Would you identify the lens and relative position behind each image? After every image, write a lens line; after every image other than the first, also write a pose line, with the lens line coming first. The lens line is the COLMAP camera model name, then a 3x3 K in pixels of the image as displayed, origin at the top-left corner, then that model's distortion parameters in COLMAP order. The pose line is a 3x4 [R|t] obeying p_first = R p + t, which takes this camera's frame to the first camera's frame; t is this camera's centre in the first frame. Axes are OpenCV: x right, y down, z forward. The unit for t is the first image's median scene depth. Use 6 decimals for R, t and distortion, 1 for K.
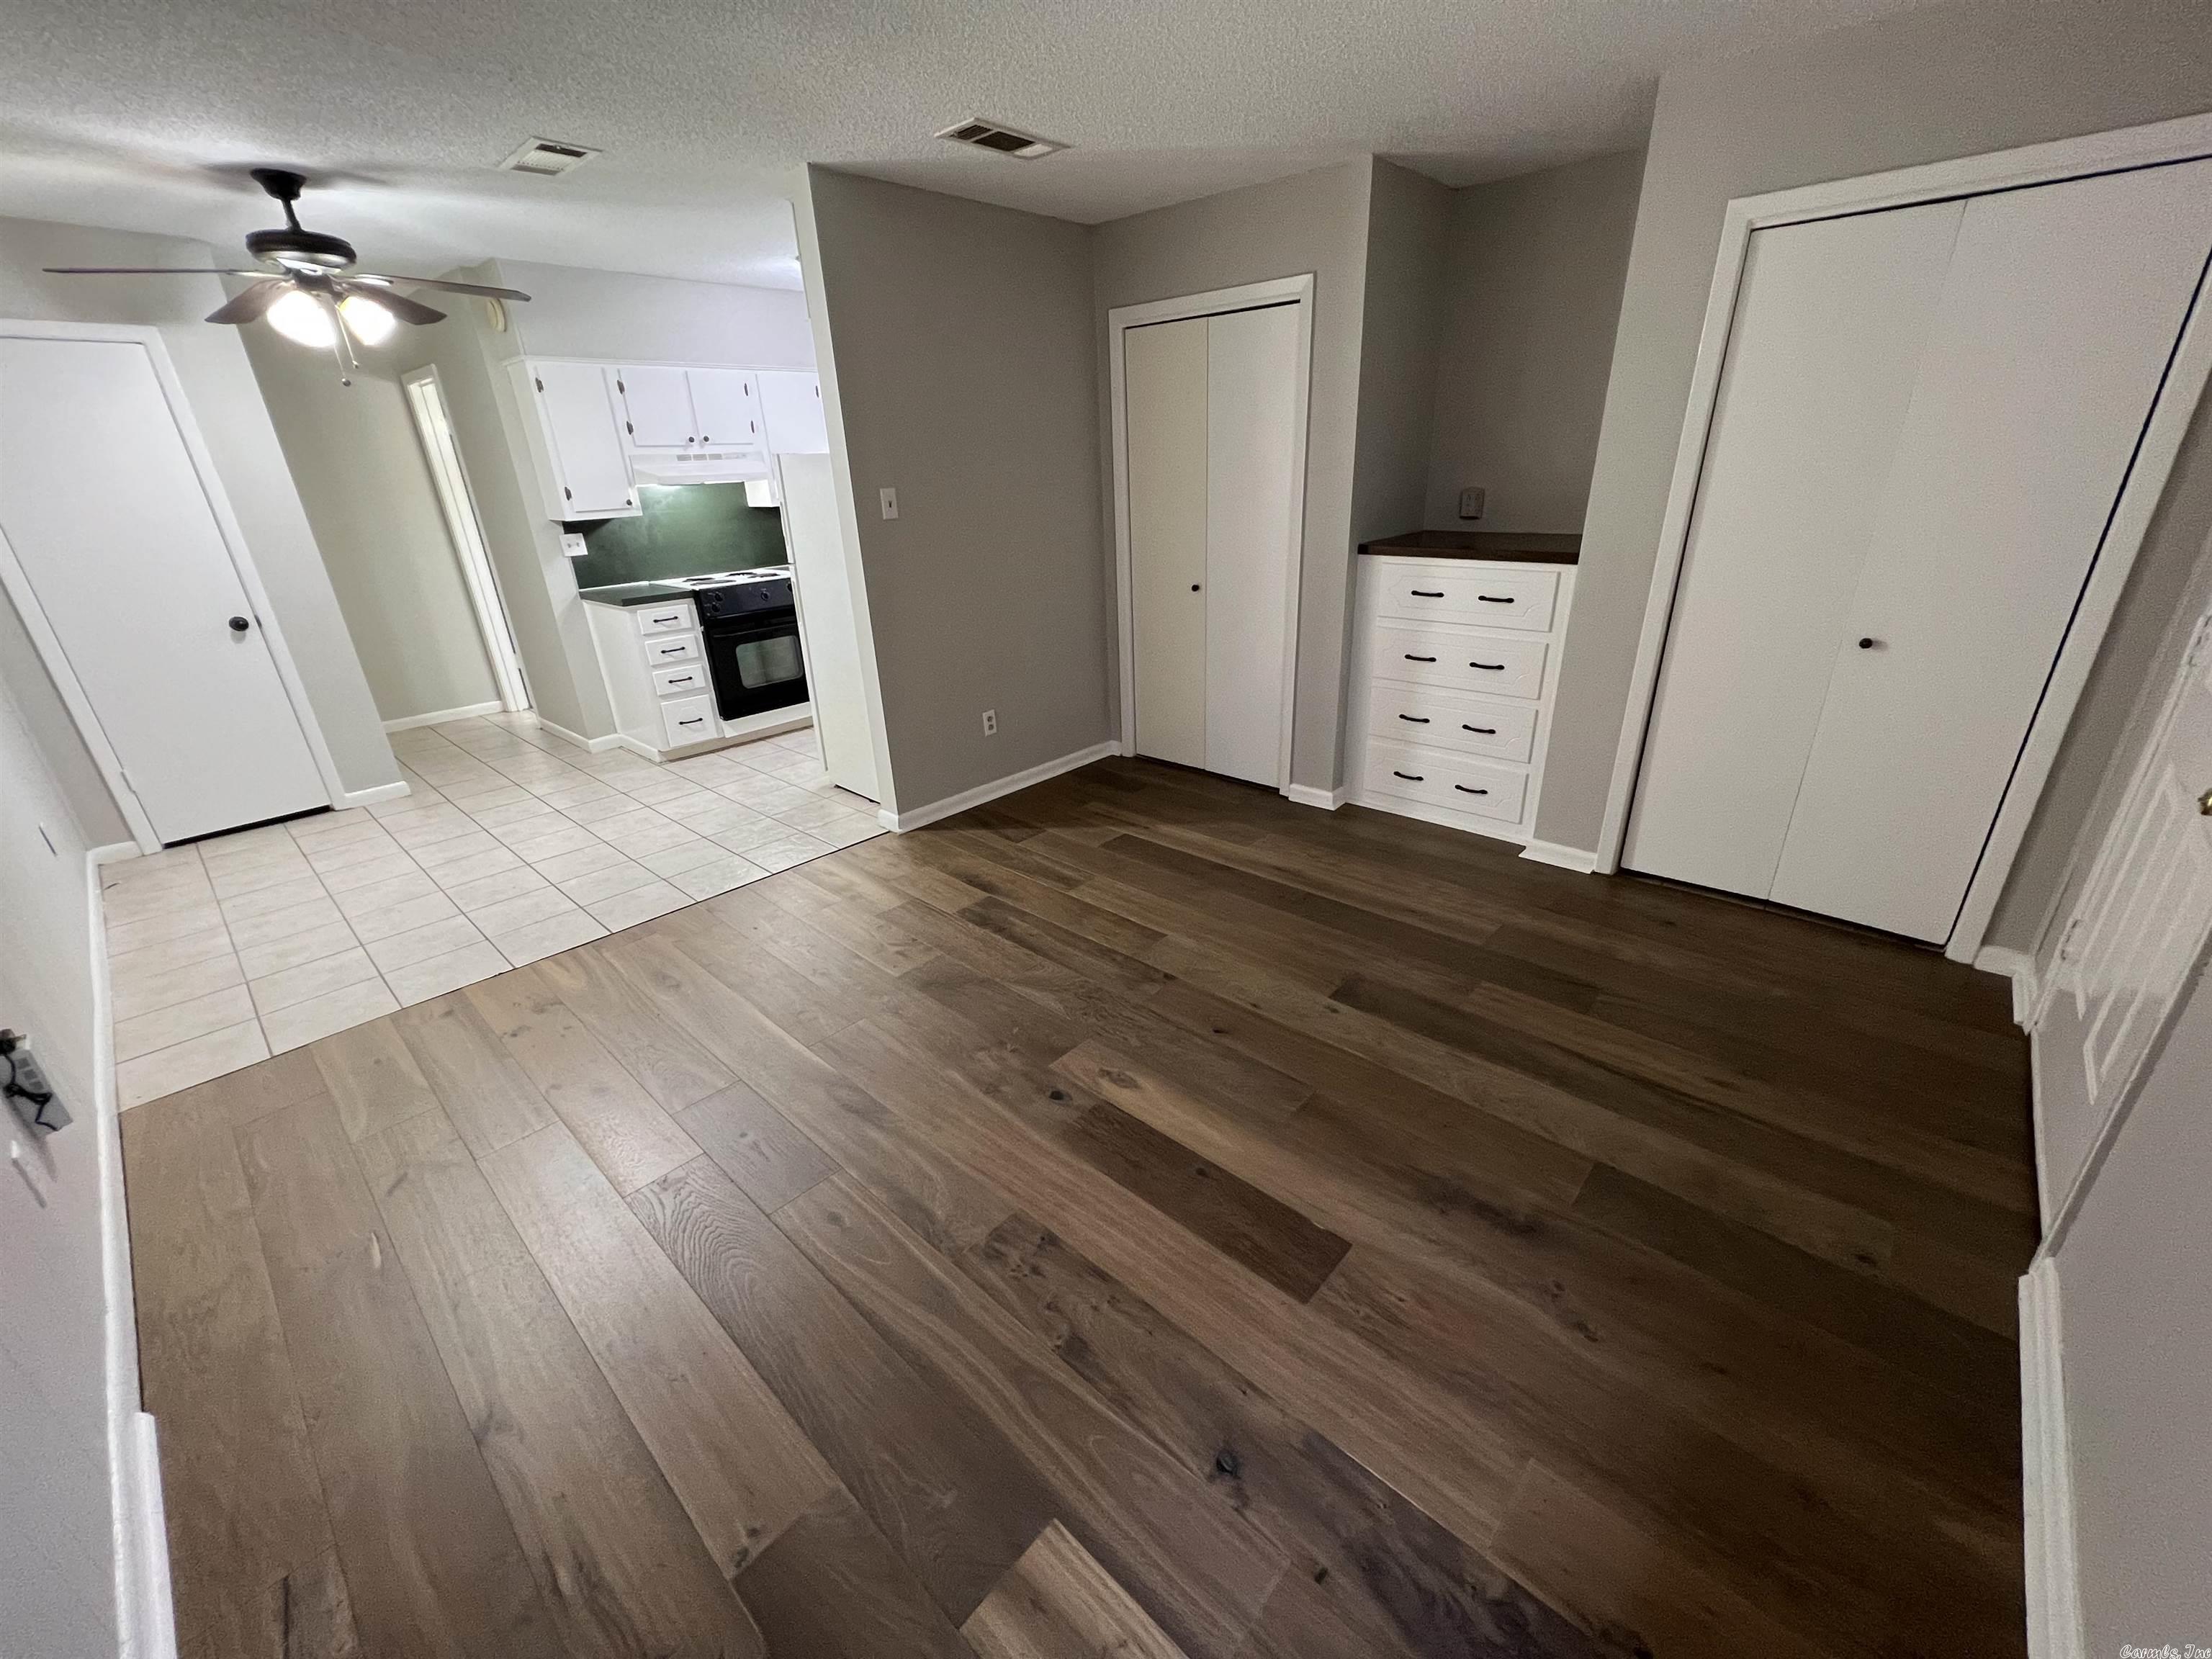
lens RADIAL K [[886.3, 0, 1106.8], [0, 886.3, 828.3], [0, 0, 1]] dist [-0.001137, 0.000395]
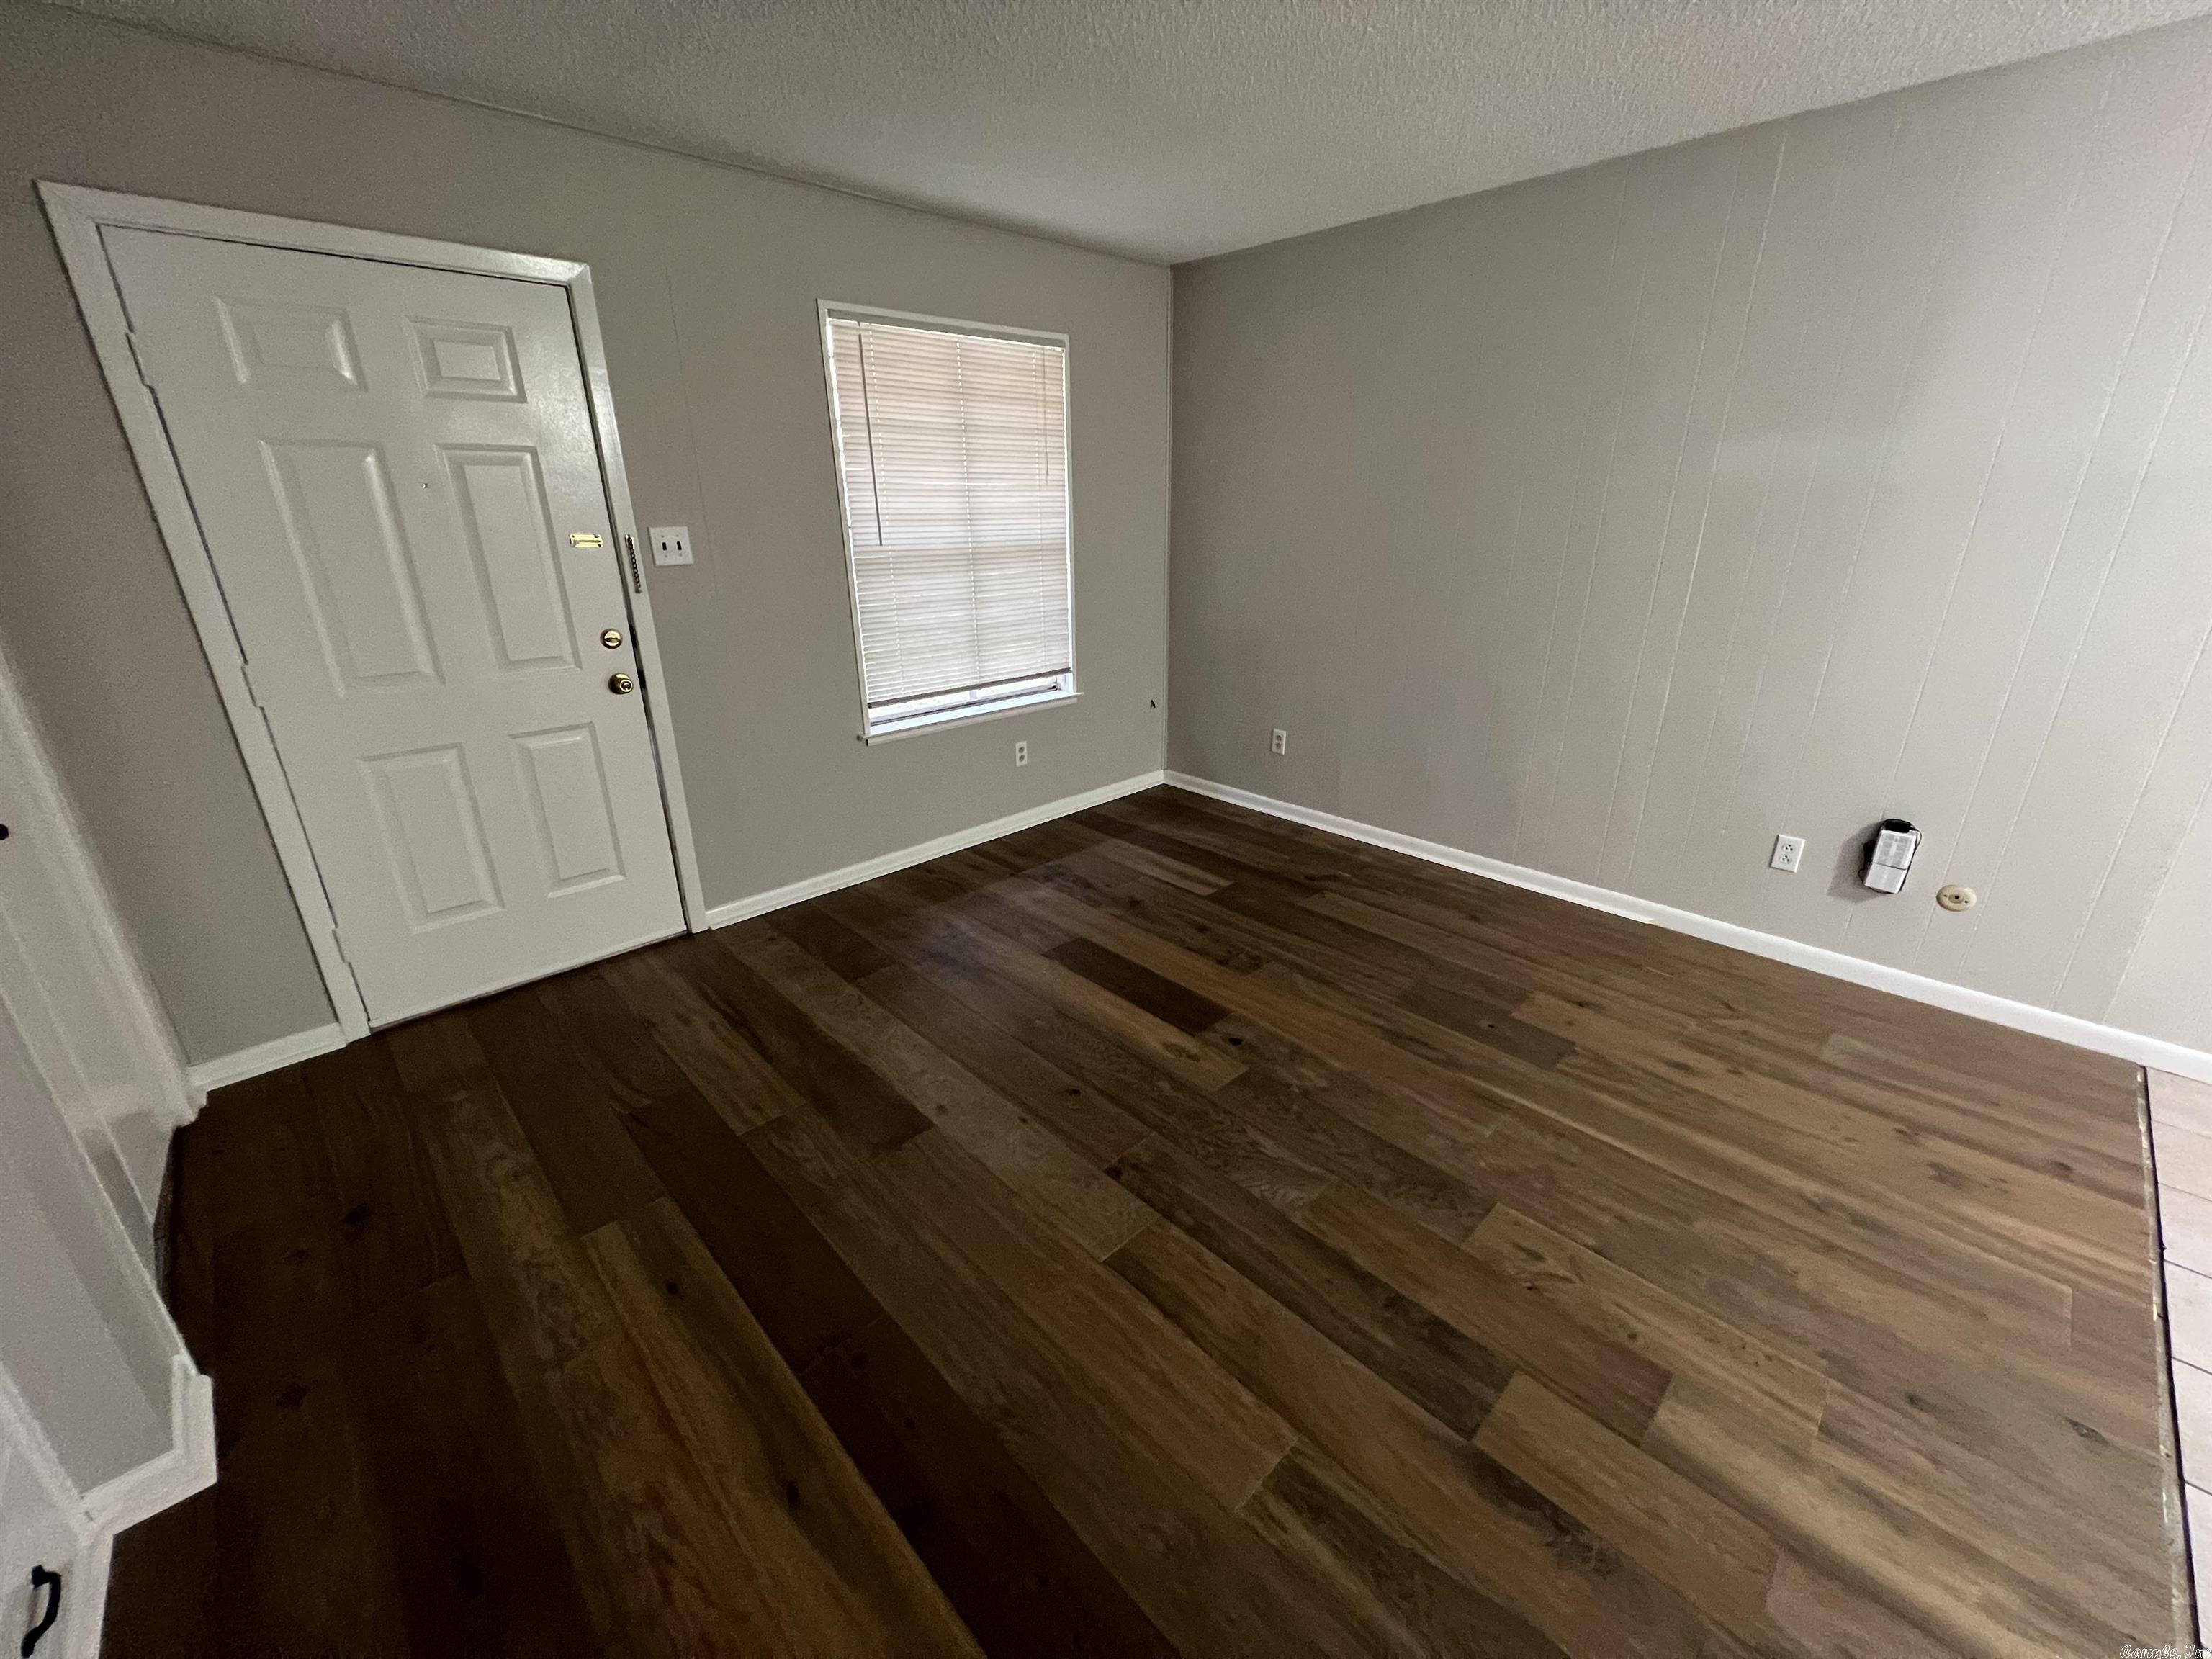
lens RADIAL K [[886.3, 0, 1107.1], [0, 886.3, 827.9], [0, 0, 1]] dist [-0.001137, 0.000395]
pose [[-0.997193, 0.018952, 0.072441, 0.013054], [0.063631, 0.724453, 0.686381, -0.443248], [-0.039472, 0.689063, -0.723626, 1.058883]]
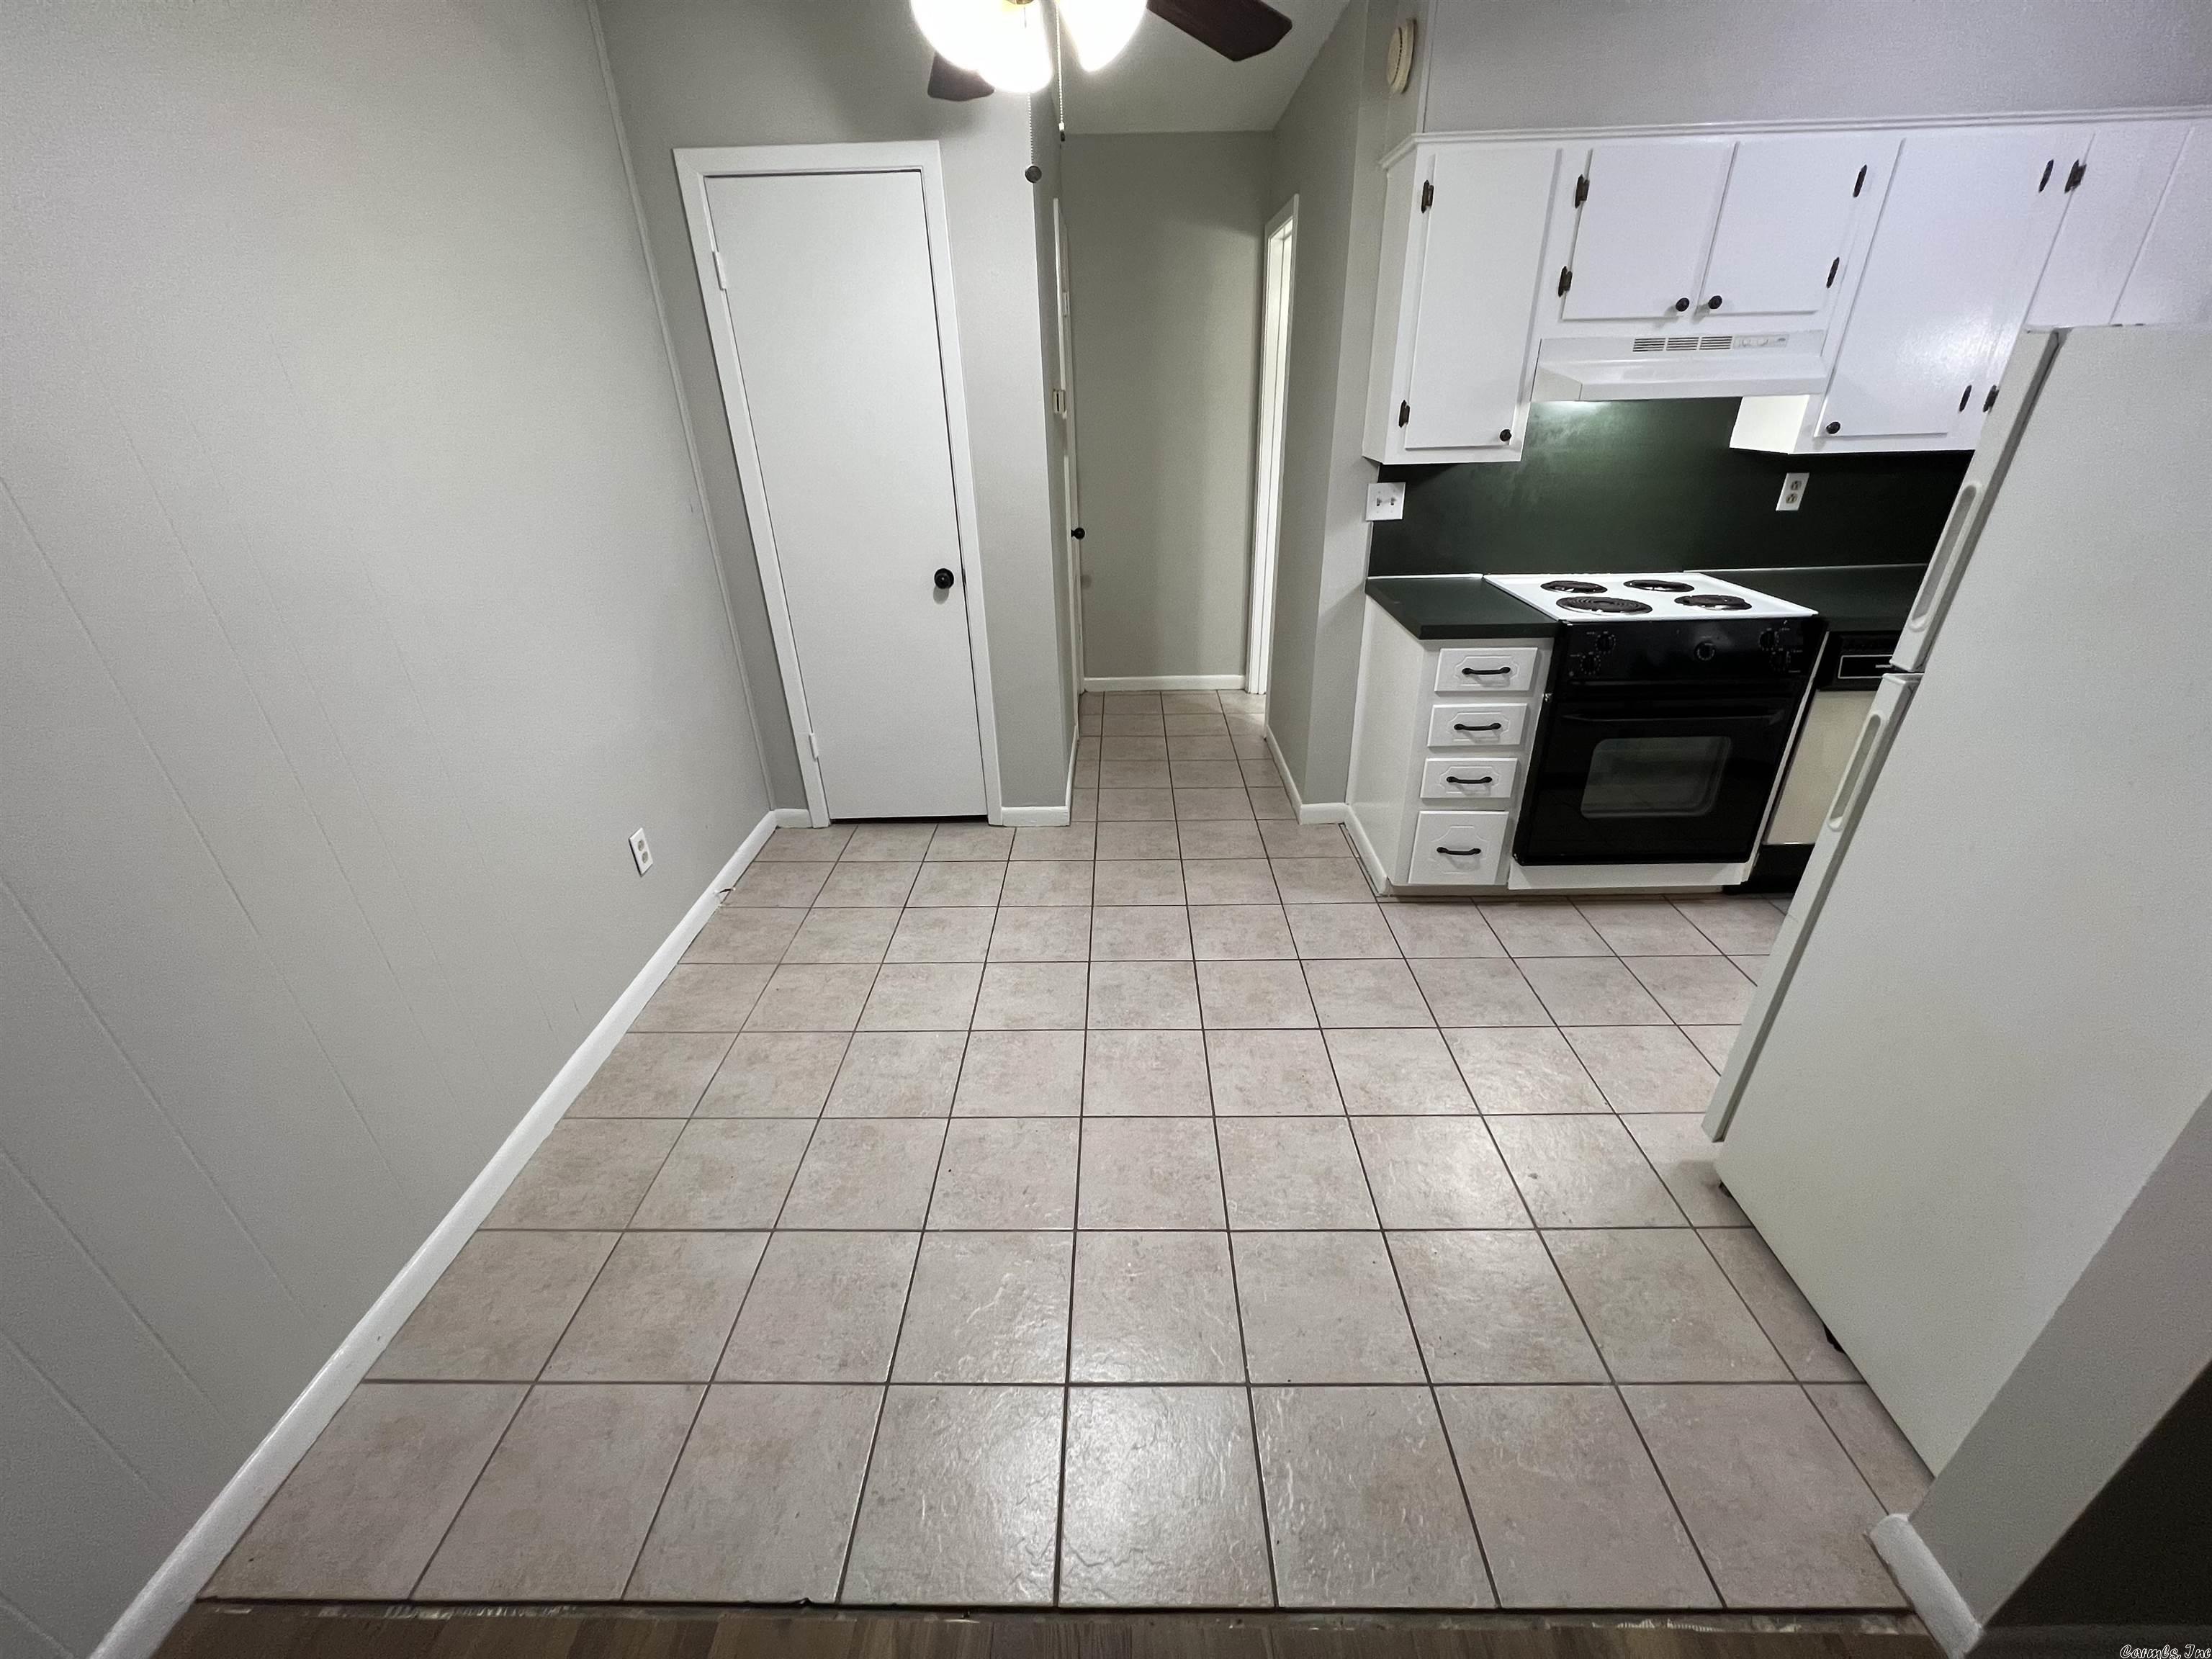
lens RADIAL K [[886.3, 0, 1105.9], [0, 886.3, 828.8], [0, 0, 1]] dist [-0.001137, 0.000395]
pose [[0.664325, 0.356720, -0.656828, -0.364871], [-0.289007, 0.933008, 0.214406, -0.264040], [0.689309, 0.047393, 0.722916, 0.637735]]
